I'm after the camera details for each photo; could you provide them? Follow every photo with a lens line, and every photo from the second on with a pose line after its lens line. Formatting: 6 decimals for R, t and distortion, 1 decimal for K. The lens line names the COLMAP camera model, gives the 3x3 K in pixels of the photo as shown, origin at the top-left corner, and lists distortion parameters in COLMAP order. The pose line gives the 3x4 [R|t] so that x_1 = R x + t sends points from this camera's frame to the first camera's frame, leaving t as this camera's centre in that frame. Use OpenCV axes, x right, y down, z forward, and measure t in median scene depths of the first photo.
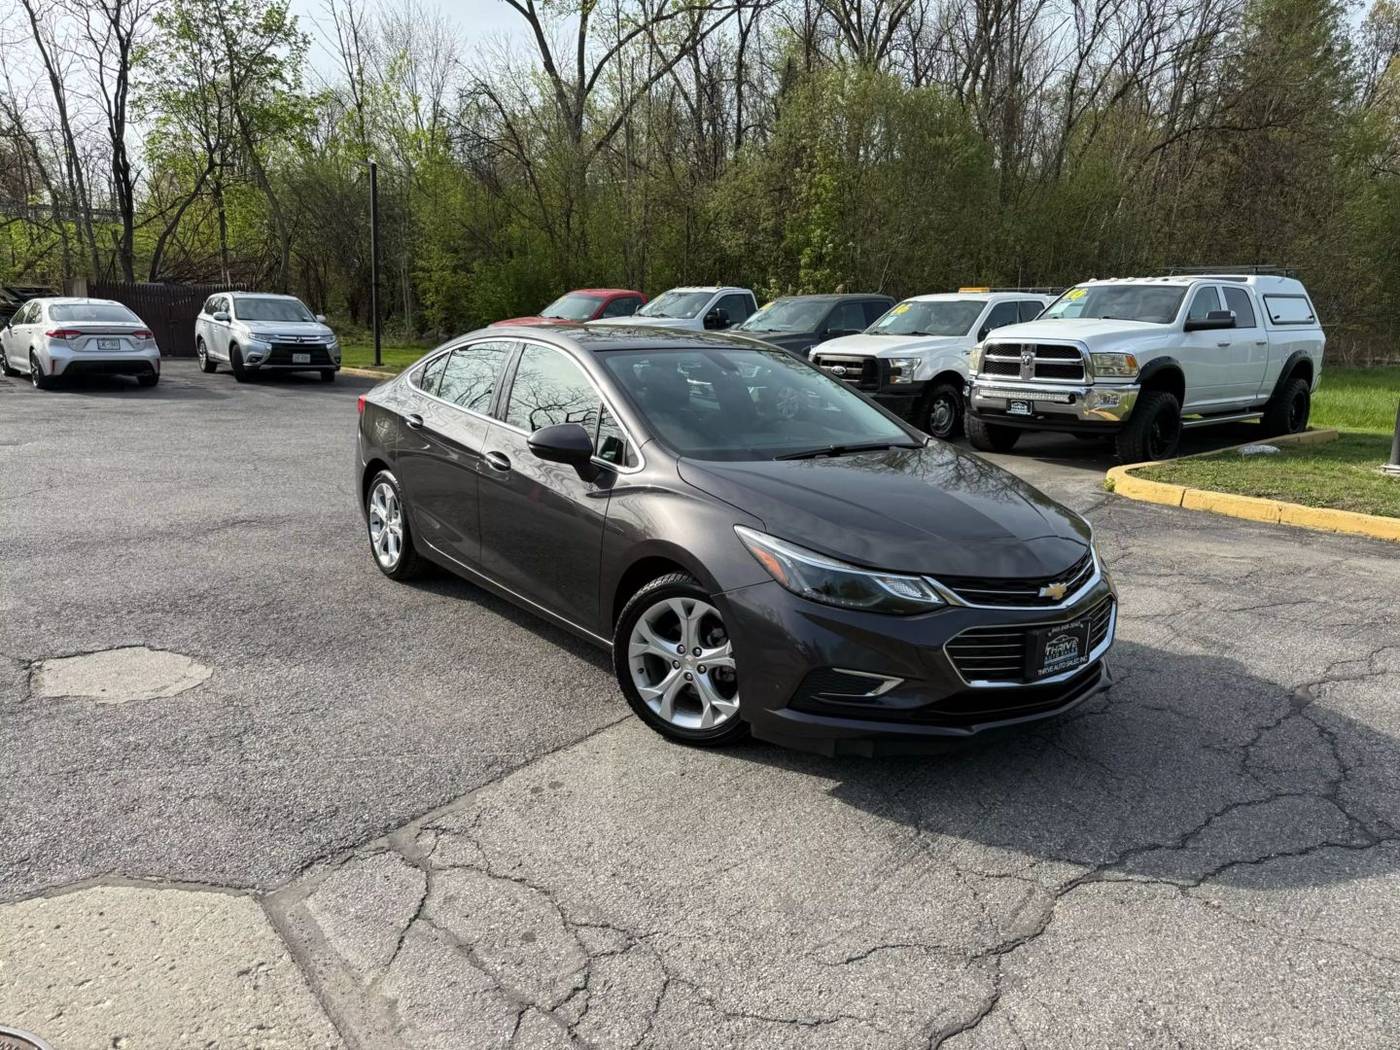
lens RADIAL K [[1015.4, 0, 692.3], [0, 1015.4, 529.7], [0, 0, 1]] dist [-0.000473, -0.000977]
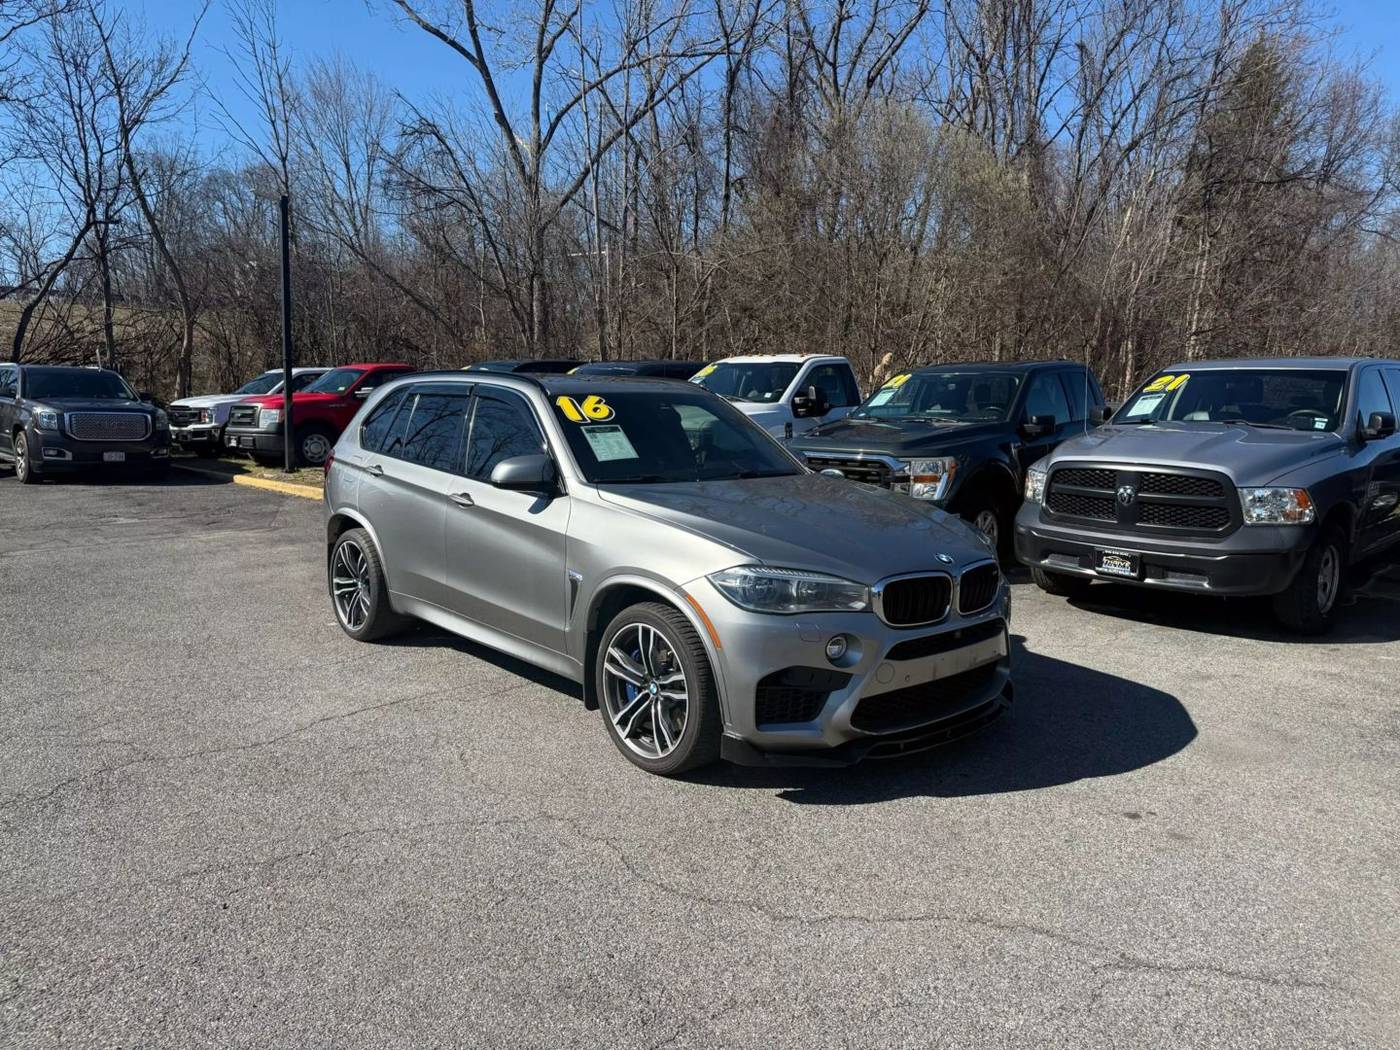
lens RADIAL K [[987.9, 0, 697.9], [0, 987.9, 508.8], [0, 0, 1]] dist [-0.004647, -0.001993]
pose [[0.997018, -0.026347, 0.072527, -0.051734], [0.032701, 0.995597, -0.087852, -0.046652], [-0.069892, 0.089962, 0.993490, 0.206605]]
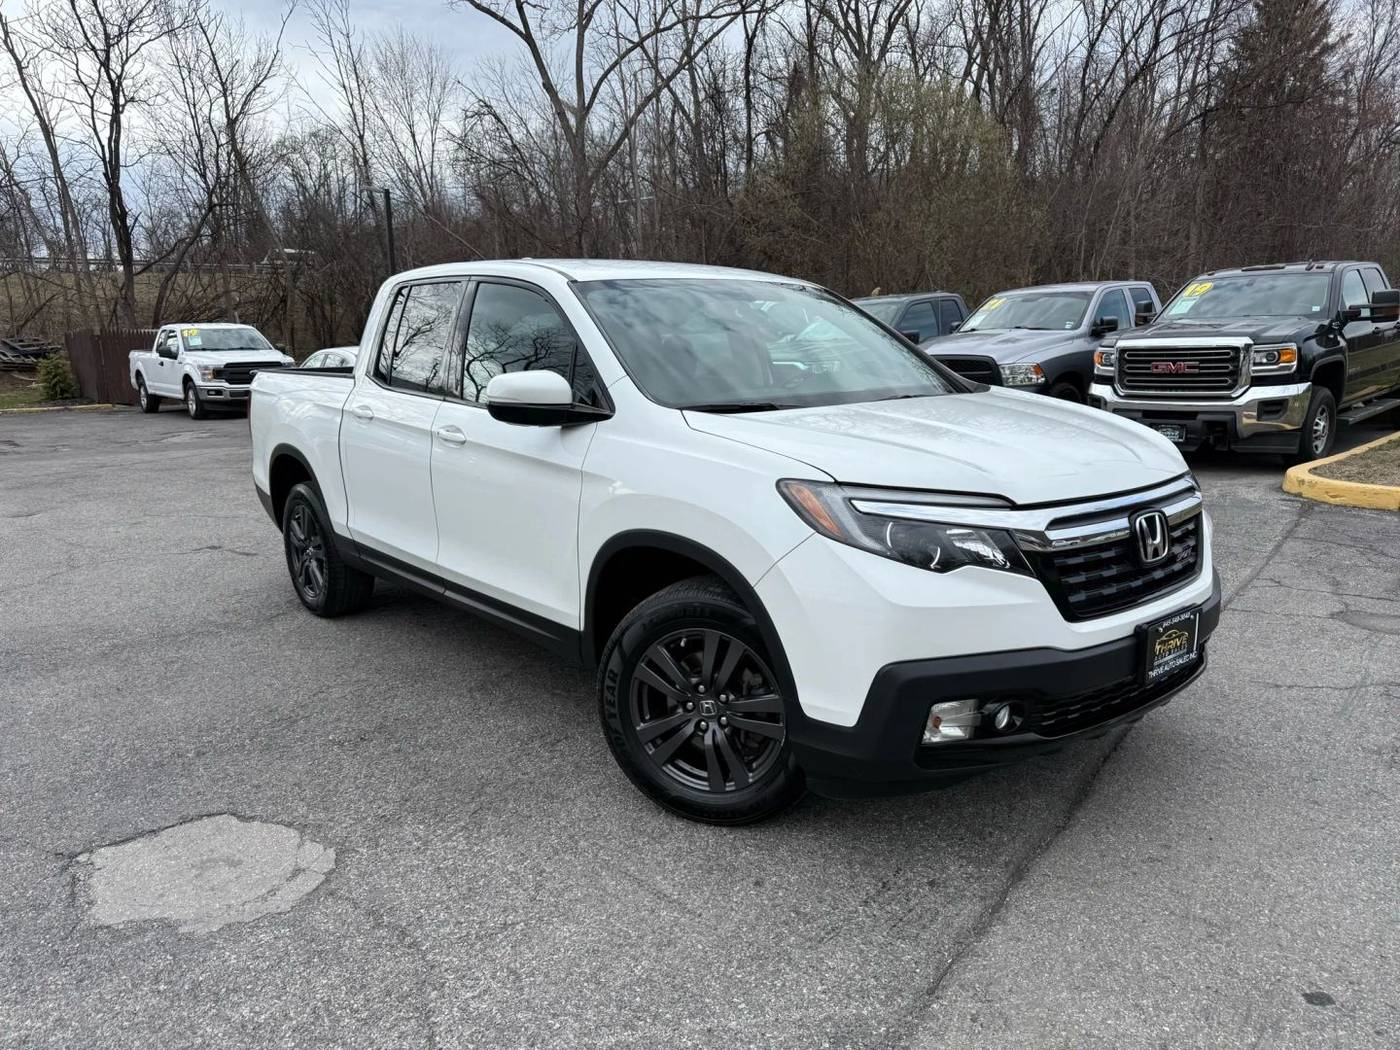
lens RADIAL K [[1015.4, 0, 692.3], [0, 1015.4, 529.7], [0, 0, 1]] dist [-0.000473, -0.000977]
pose [[0.998361, -0.056952, -0.005715, -0.026478], [0.056846, 0.998234, -0.017260, -0.007443], [0.006688, 0.016907, 0.999835, 0.039070]]
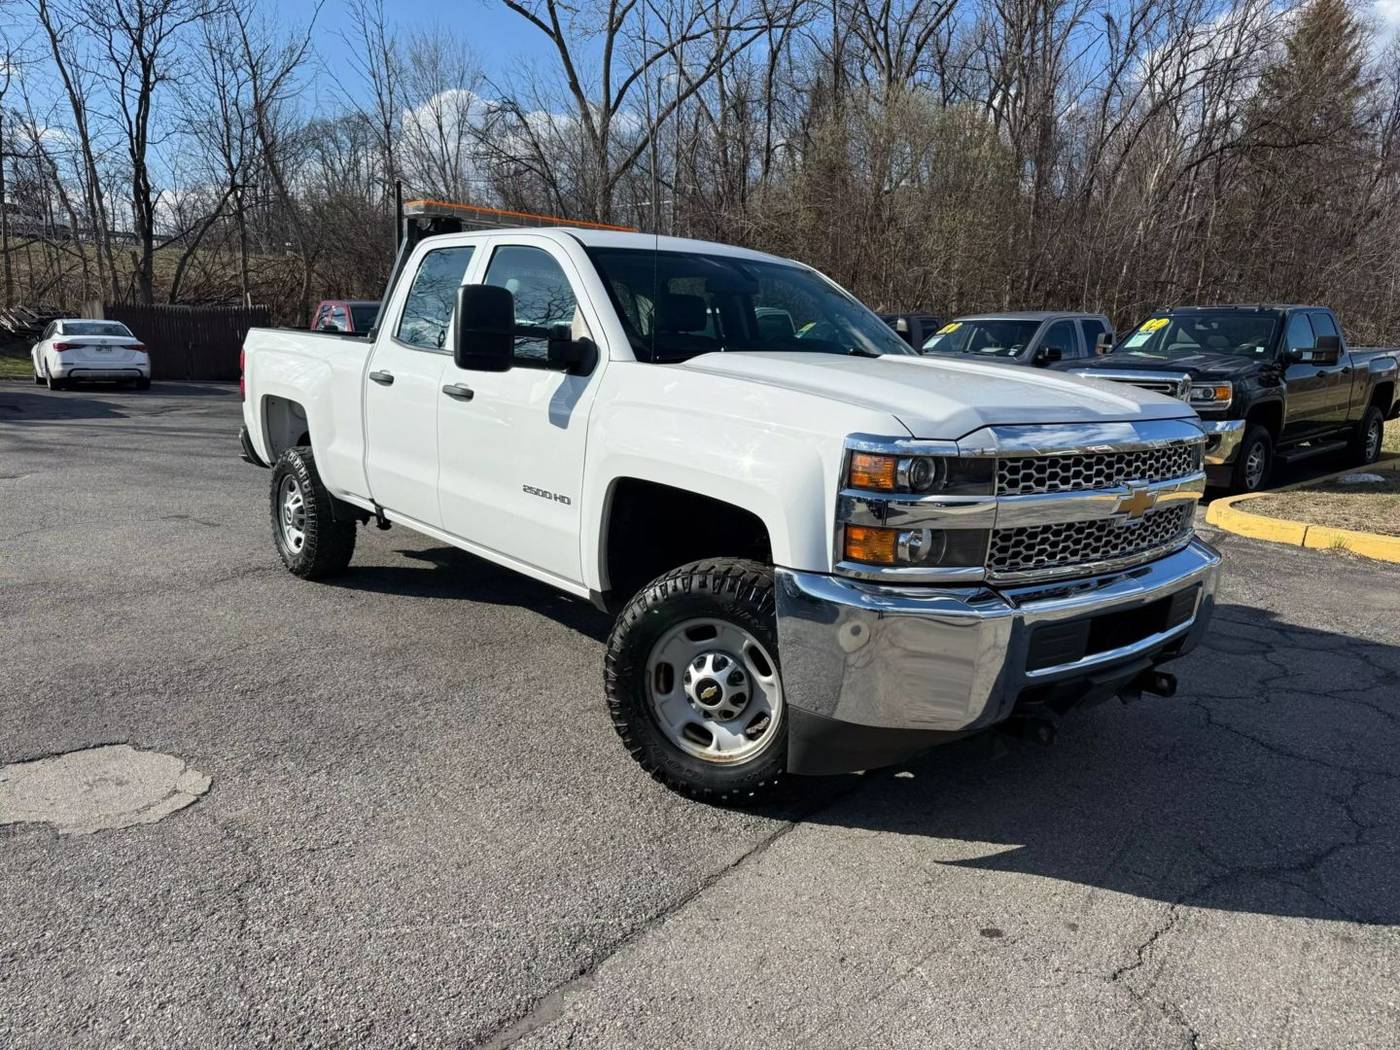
lens RADIAL K [[1018.8, 0, 700.0], [0, 1018.8, 525.0], [0, 0, 1]] dist [-0.003077, 0.001628]
pose [[0.999946, 0.000361, -0.010424, -0.010965], [-0.000634, 0.999656, -0.026235, -0.005370], [0.010411, 0.026240, 0.999601, 0.027327]]
